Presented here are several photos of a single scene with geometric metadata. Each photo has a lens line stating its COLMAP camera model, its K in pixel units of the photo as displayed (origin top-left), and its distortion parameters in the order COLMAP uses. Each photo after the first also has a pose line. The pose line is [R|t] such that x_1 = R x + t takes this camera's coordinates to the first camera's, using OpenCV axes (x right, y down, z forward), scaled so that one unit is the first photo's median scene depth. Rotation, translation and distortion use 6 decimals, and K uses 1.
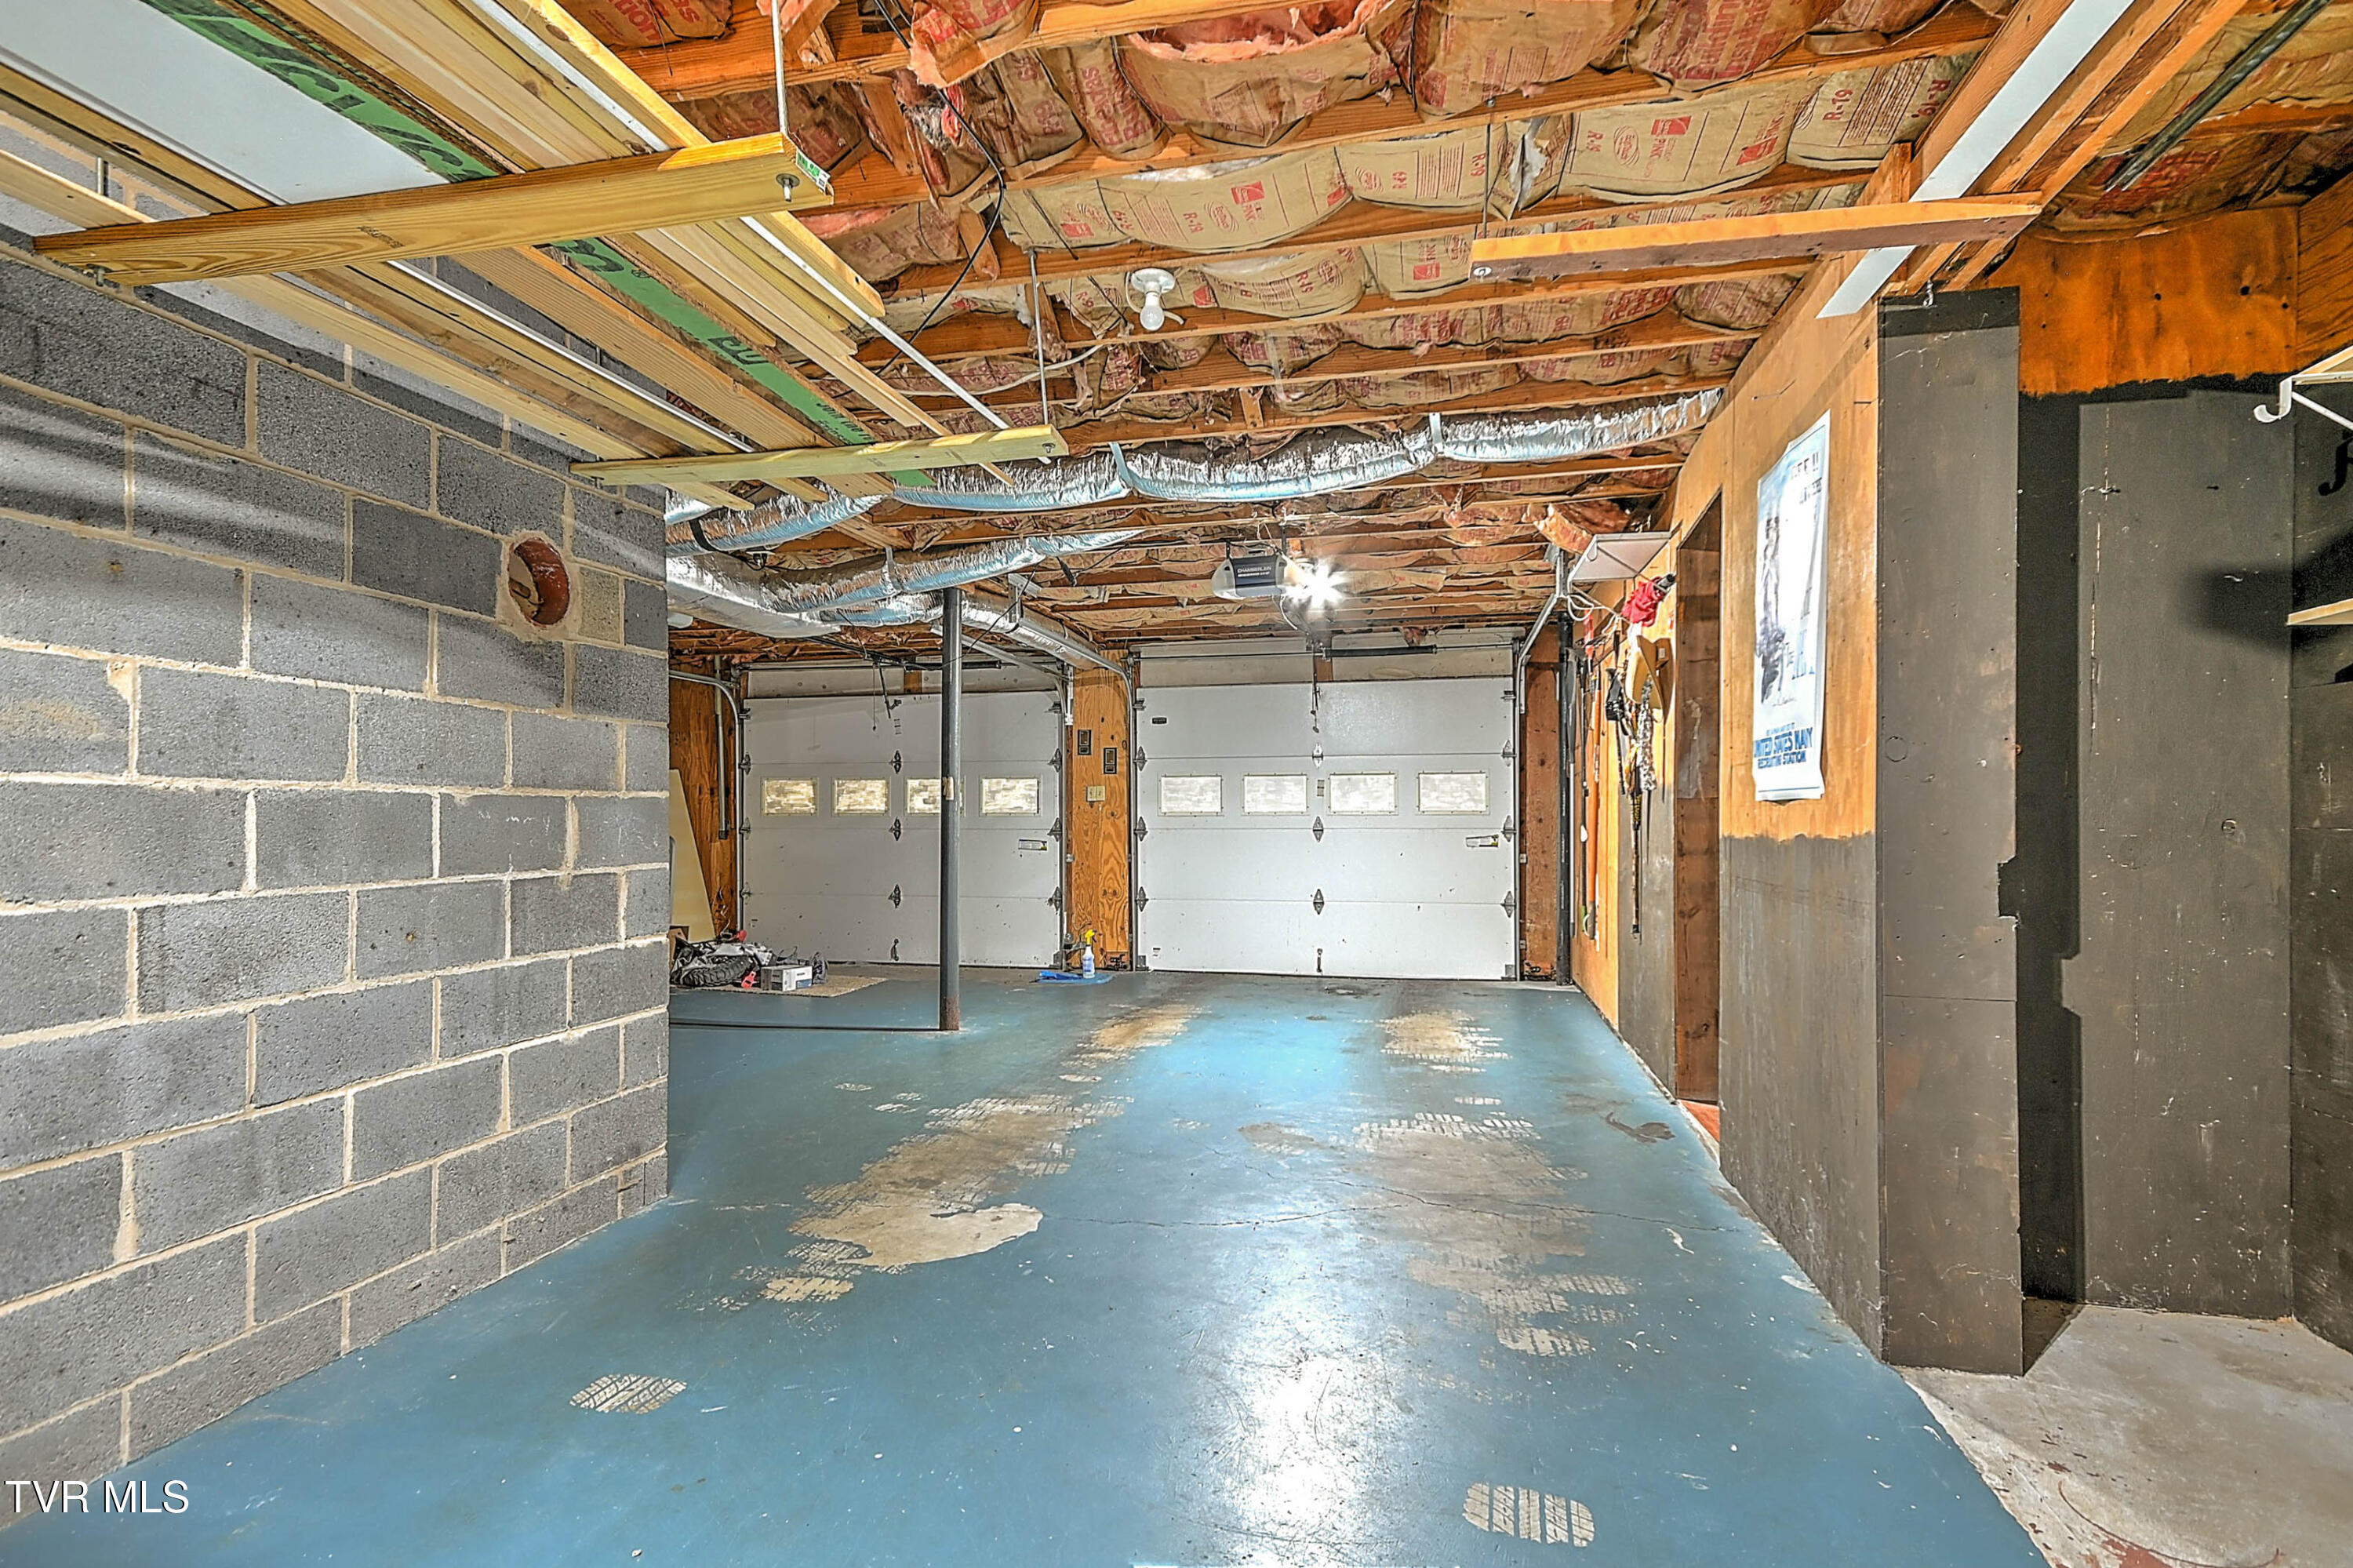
lens RADIAL K [[1230.6, 0, 1168.0], [0, 1230.6, 790.6], [0, 0, 1]] dist [0.025717, 0.000629]
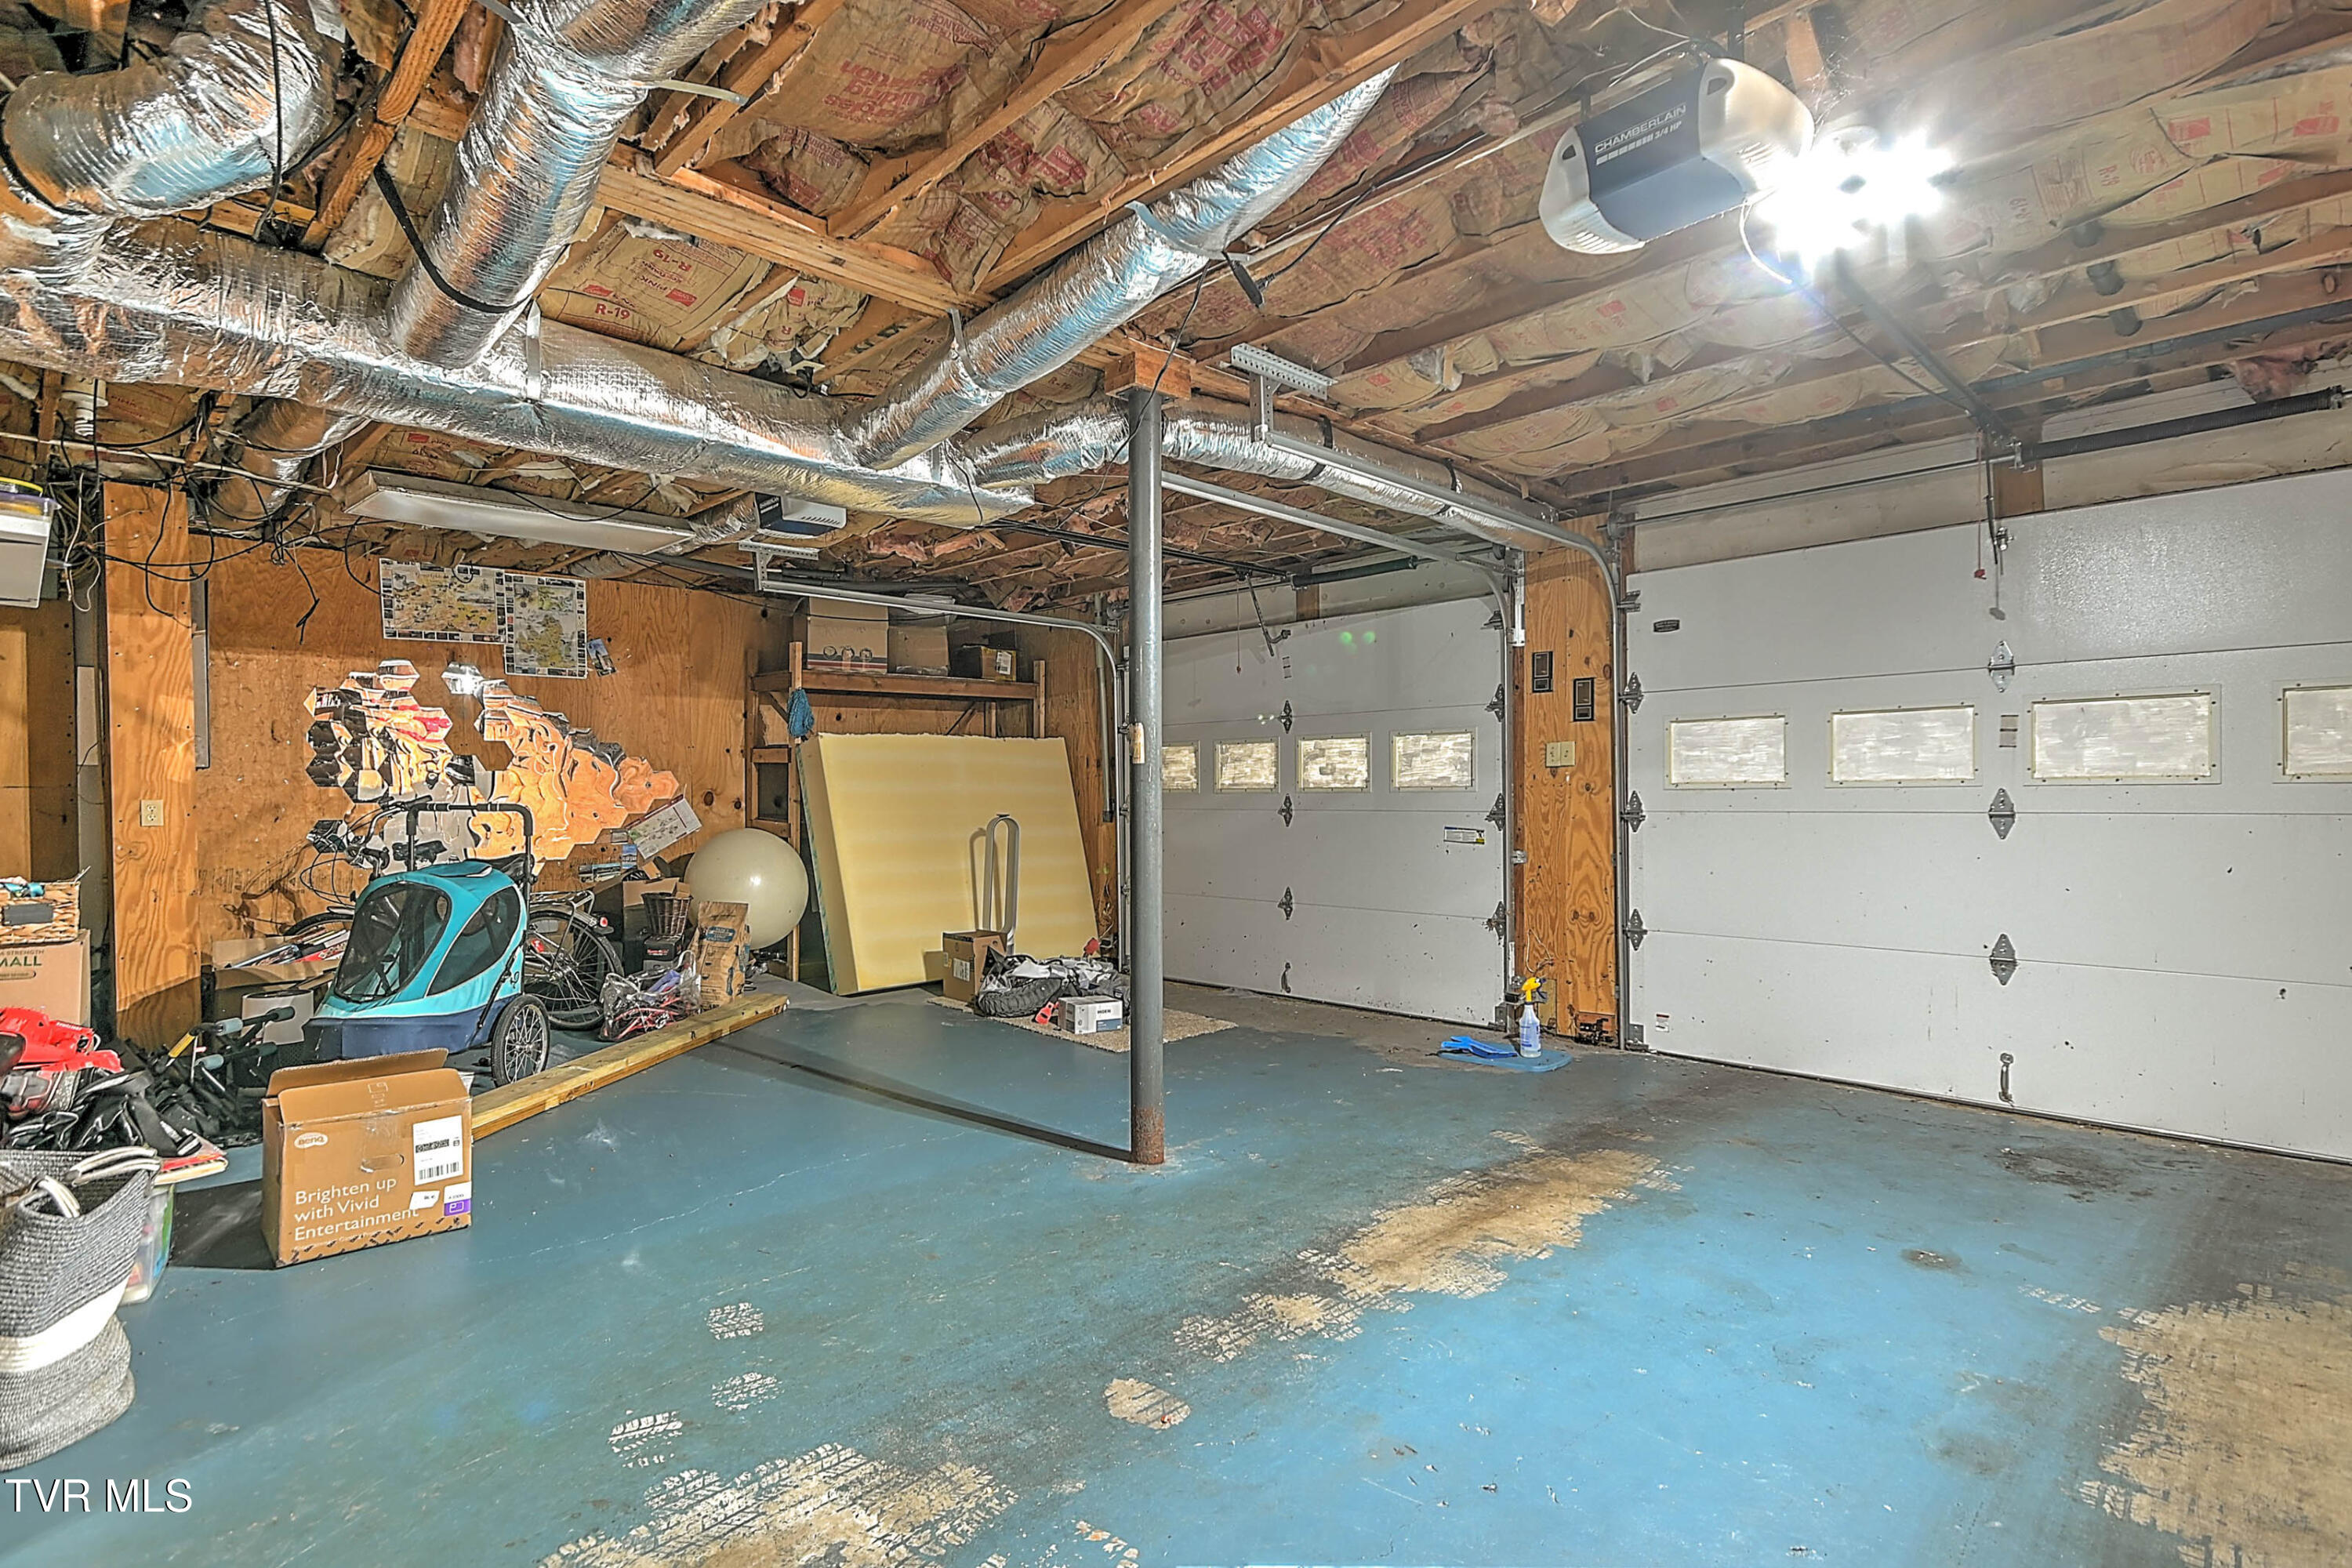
lens RADIAL K [[1150.9, 0, 1180.7], [0, 1150.9, 800.1], [0, 0, 1]] dist [0.025233, -0.000058]
pose [[0.839646, -0.001916, -0.543130, 0.096264], [0.016844, 0.999605, 0.022512, 0.009395], [0.542872, -0.028051, 0.839347, 0.411826]]
